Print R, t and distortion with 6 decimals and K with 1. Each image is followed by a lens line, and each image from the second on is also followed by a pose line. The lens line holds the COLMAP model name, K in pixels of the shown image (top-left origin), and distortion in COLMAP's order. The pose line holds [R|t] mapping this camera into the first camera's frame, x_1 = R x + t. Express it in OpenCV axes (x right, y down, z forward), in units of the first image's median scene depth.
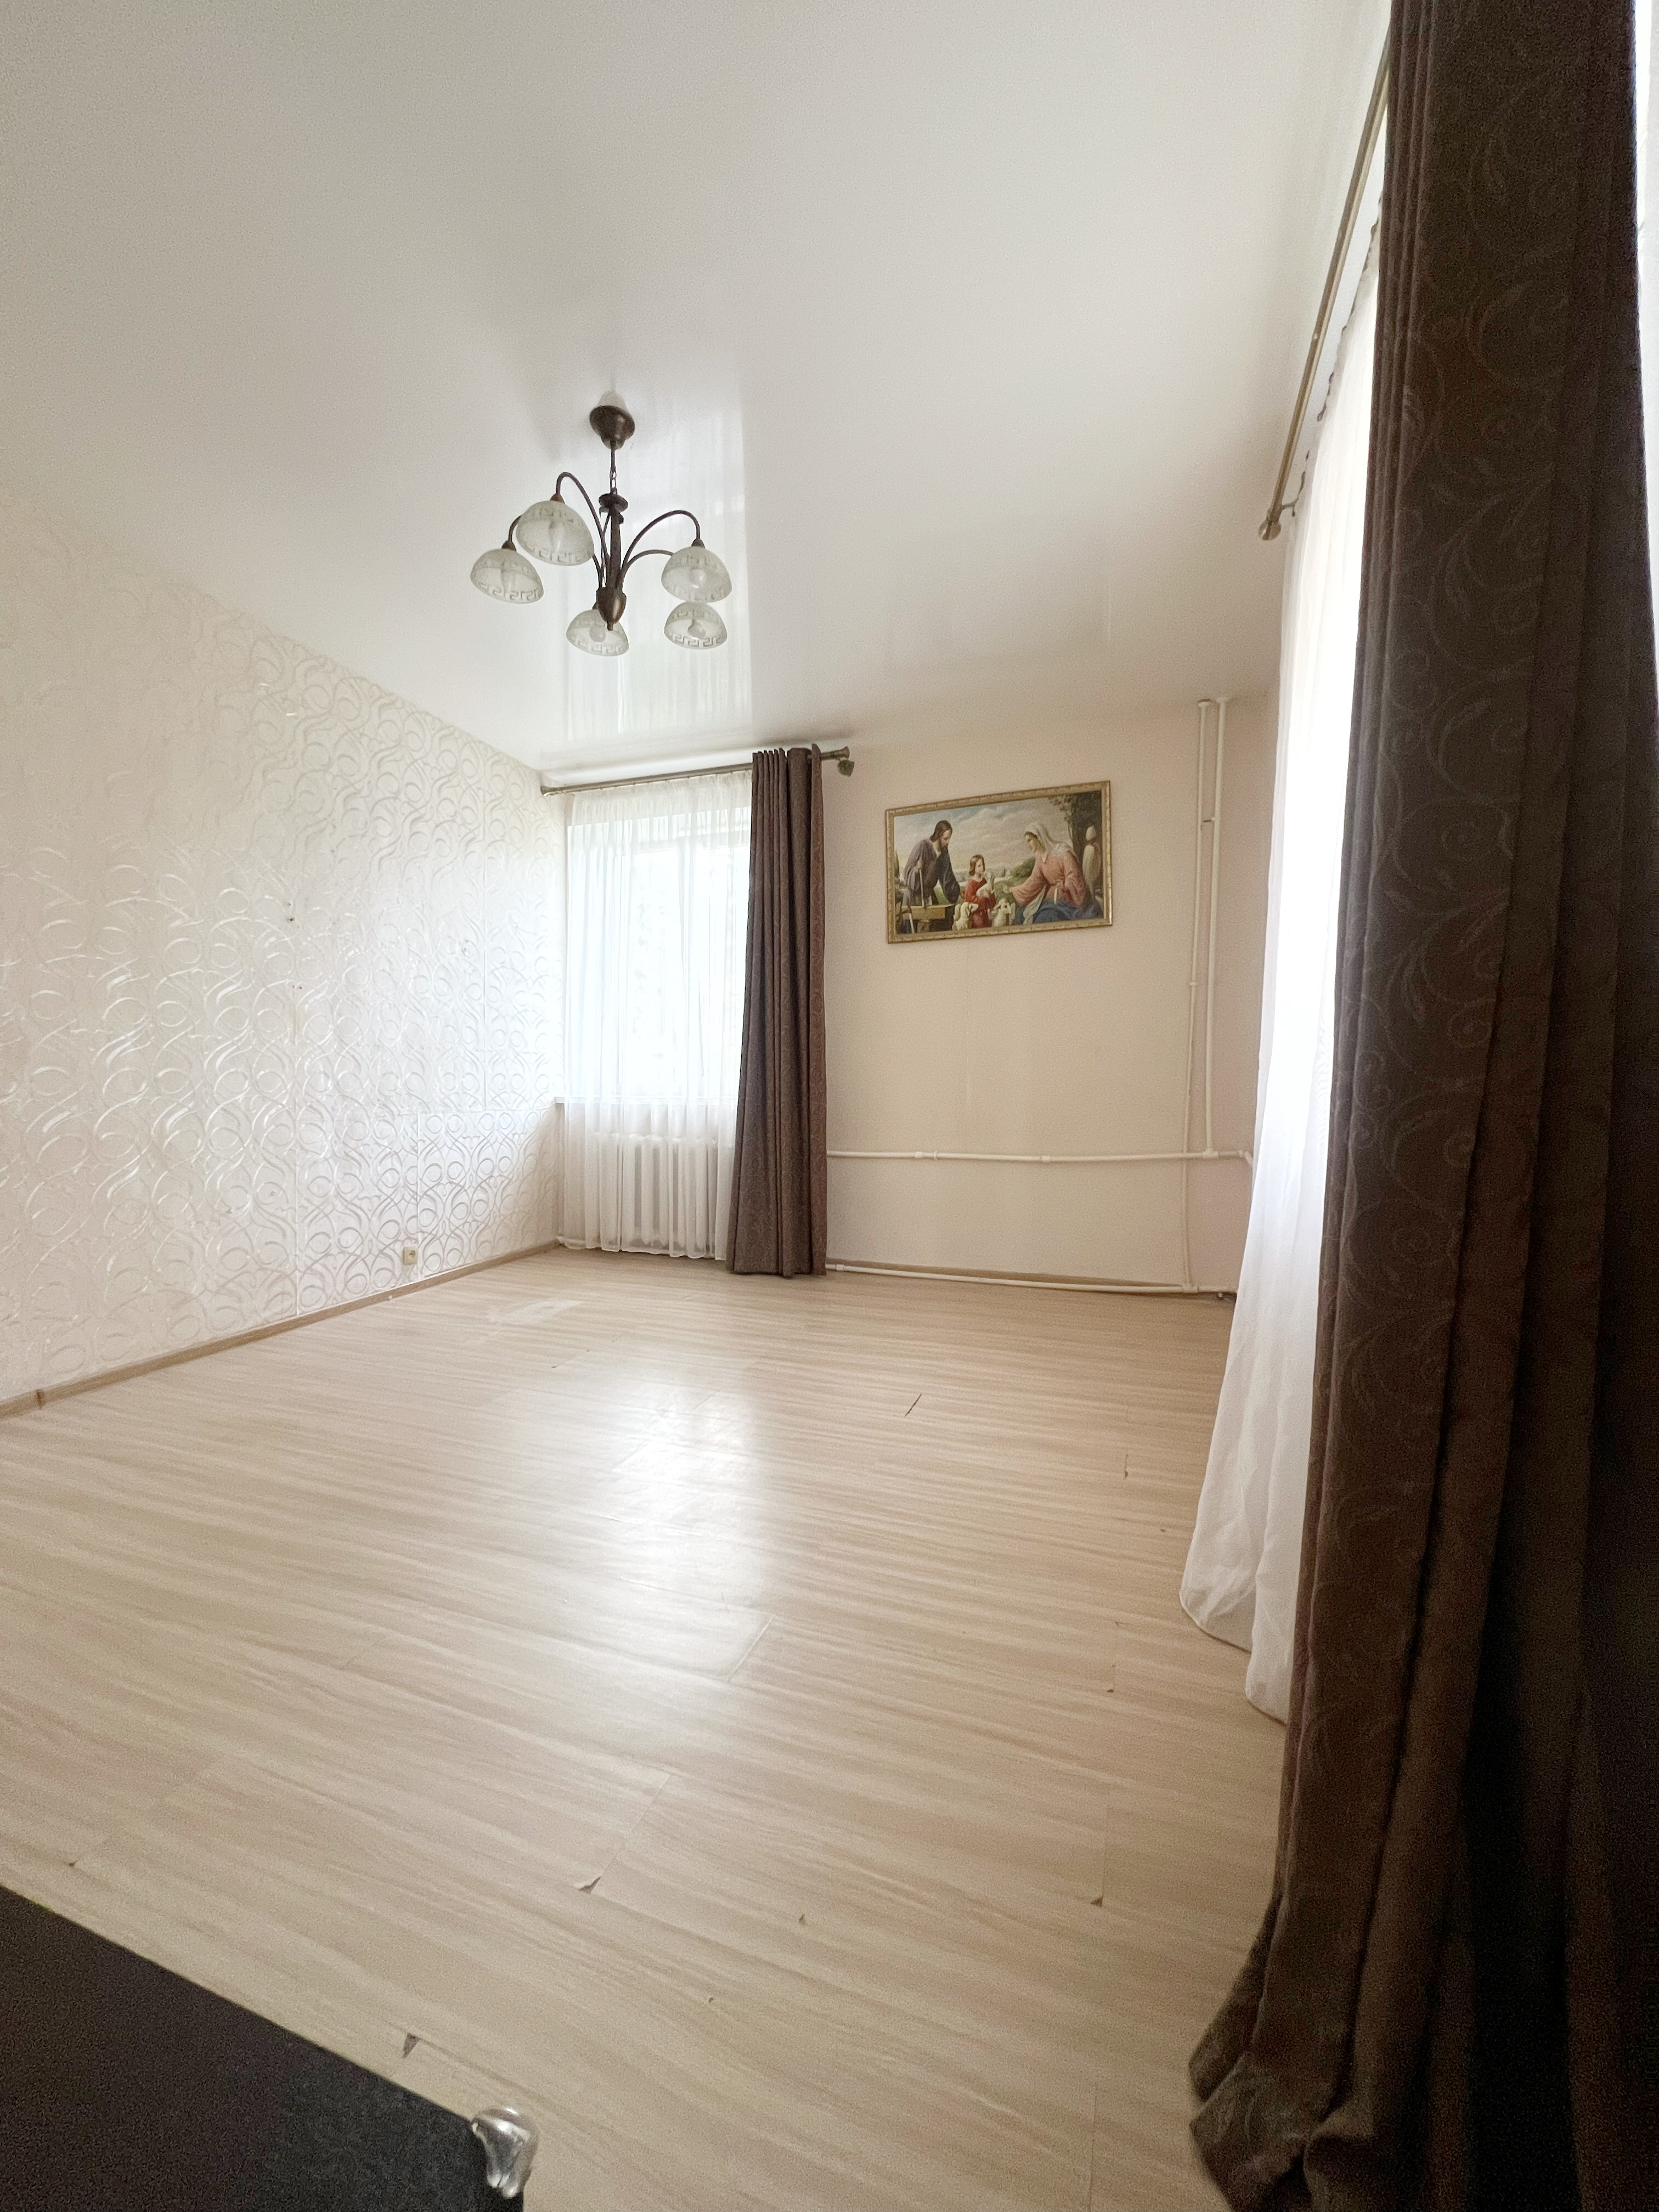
lens RADIAL K [[881.0, 0, 832.7], [0, 881.0, 1101.3], [0, 0, 1]] dist [0.002369, 0.000399]
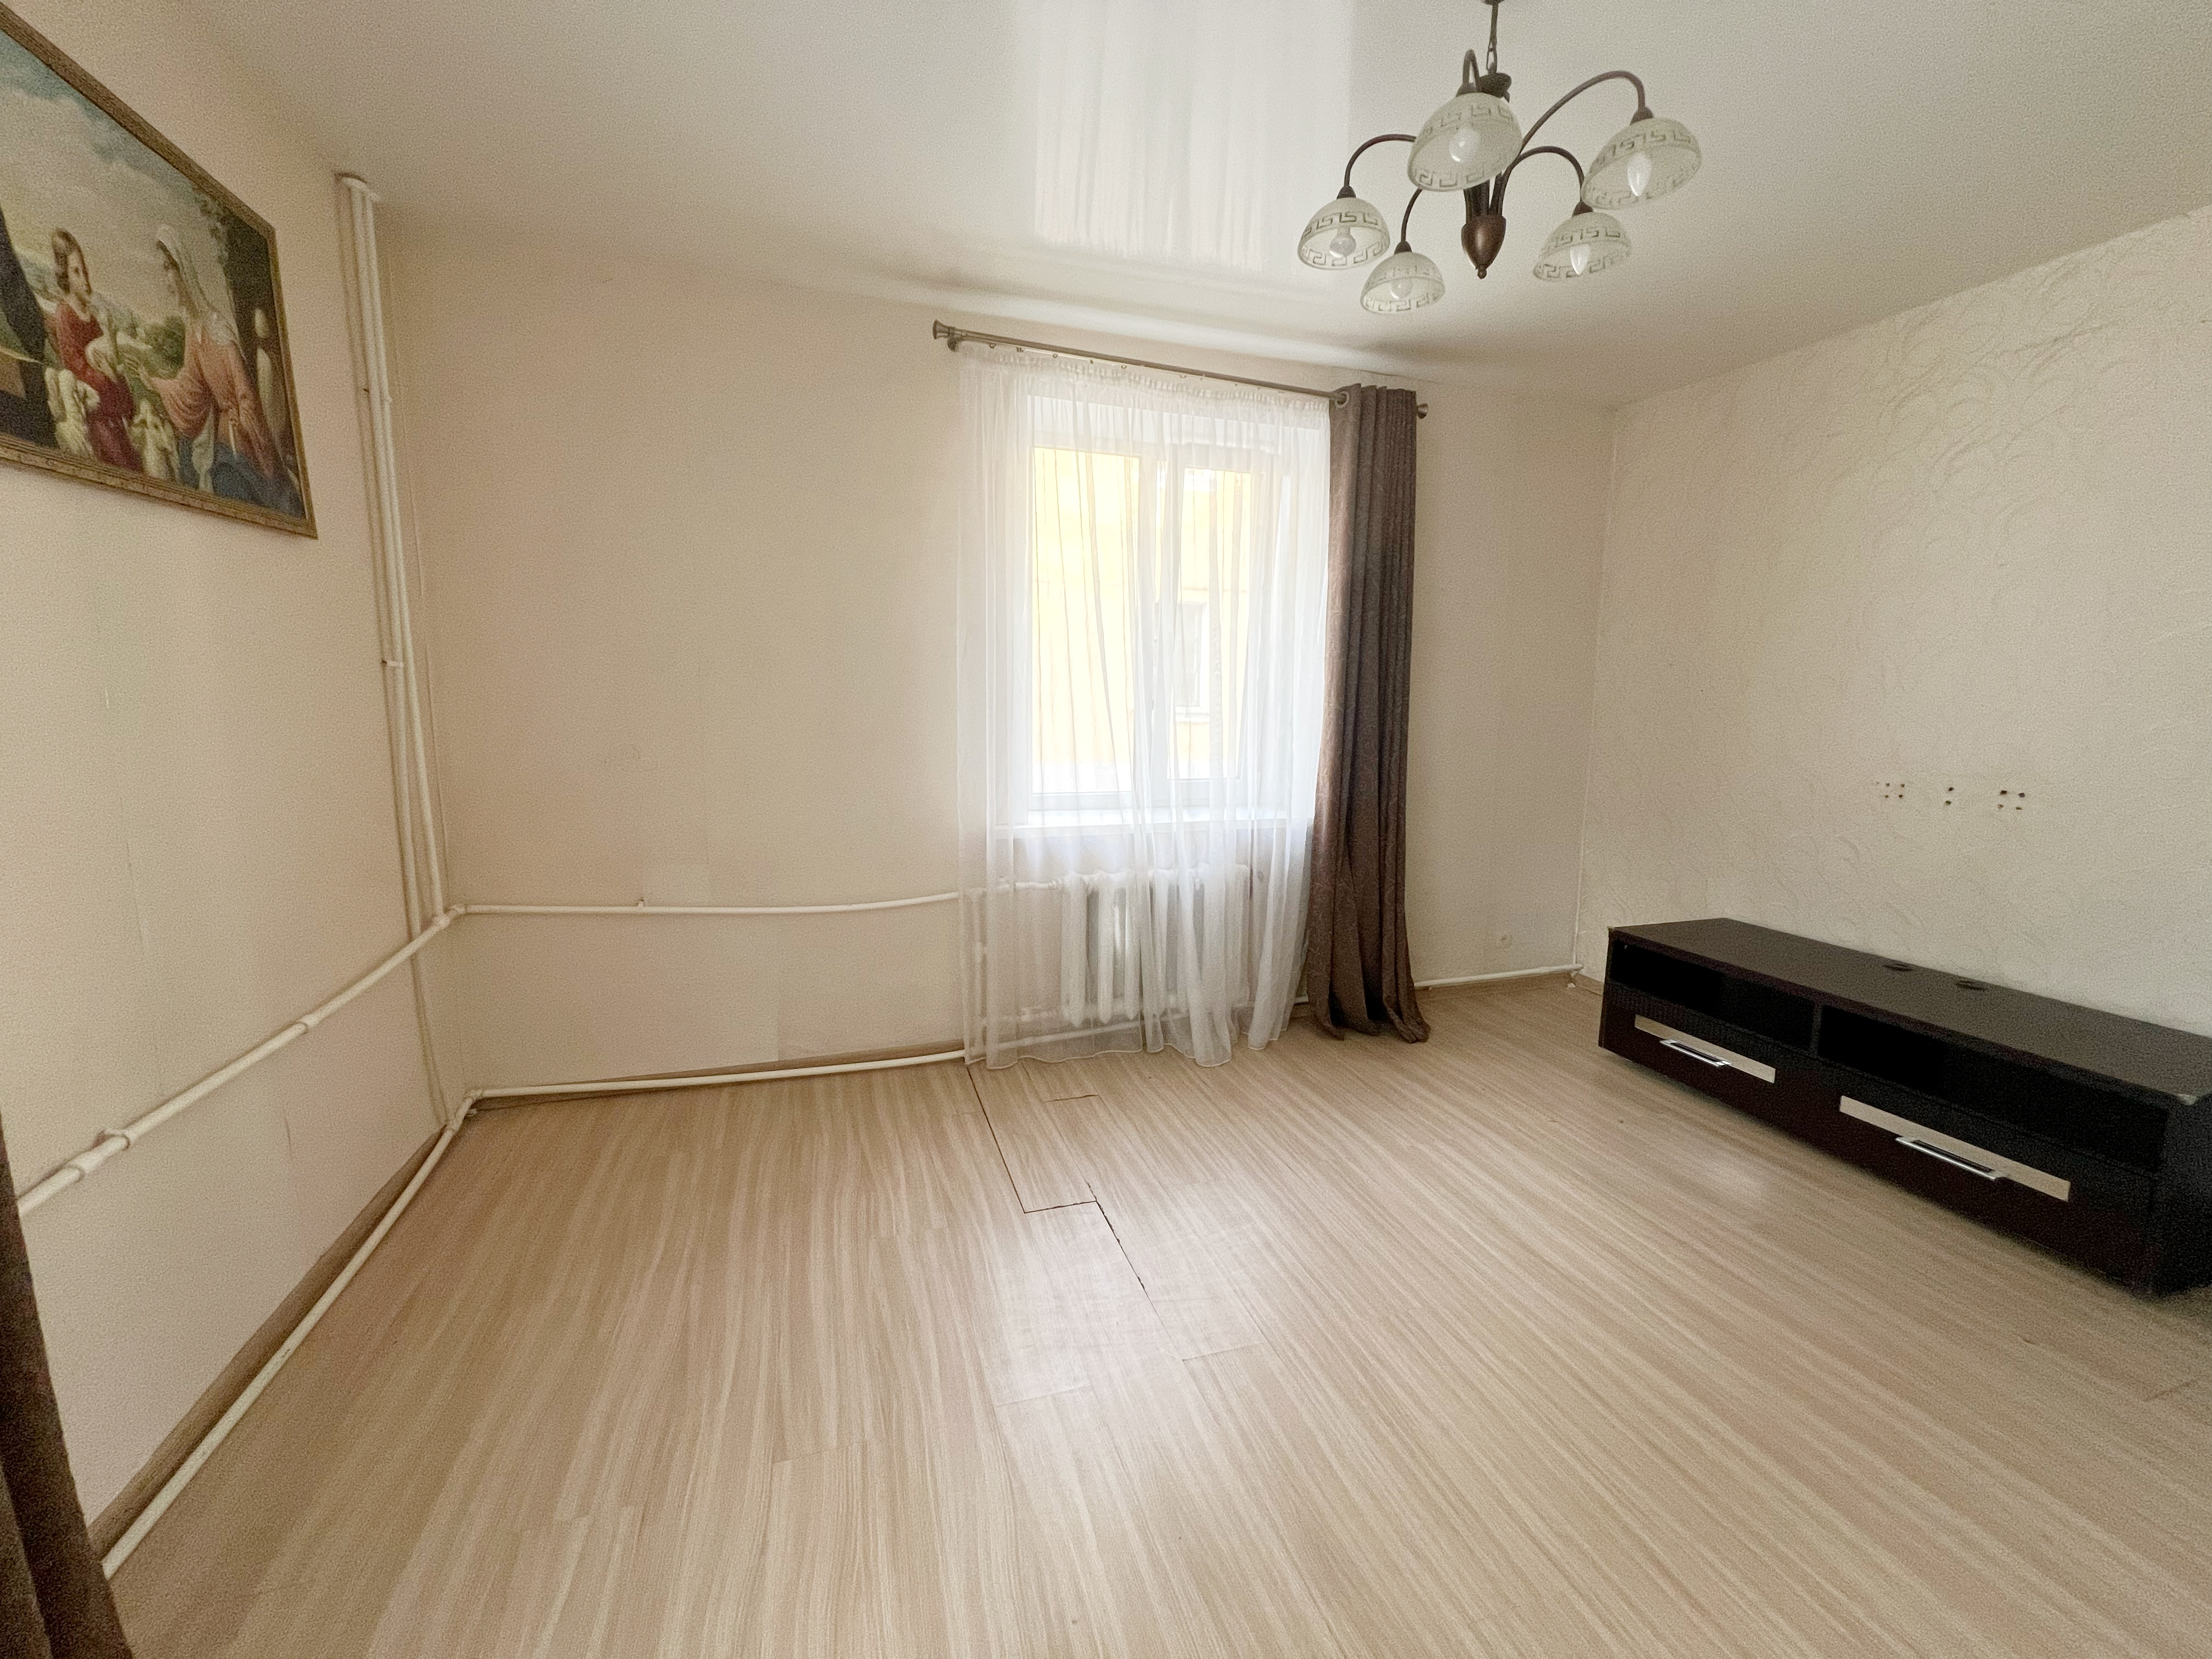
lens RADIAL K [[881.0, 0, 1117.1], [0, 881.0, 830.8], [0, 0, 1]] dist [0.002369, 0.000399]
pose [[-0.610752, -0.125692, 0.781783, -0.385660], [0.011599, 0.985795, 0.167554, -0.112220], [-0.791737, 0.111402, -0.600618, 0.949540]]
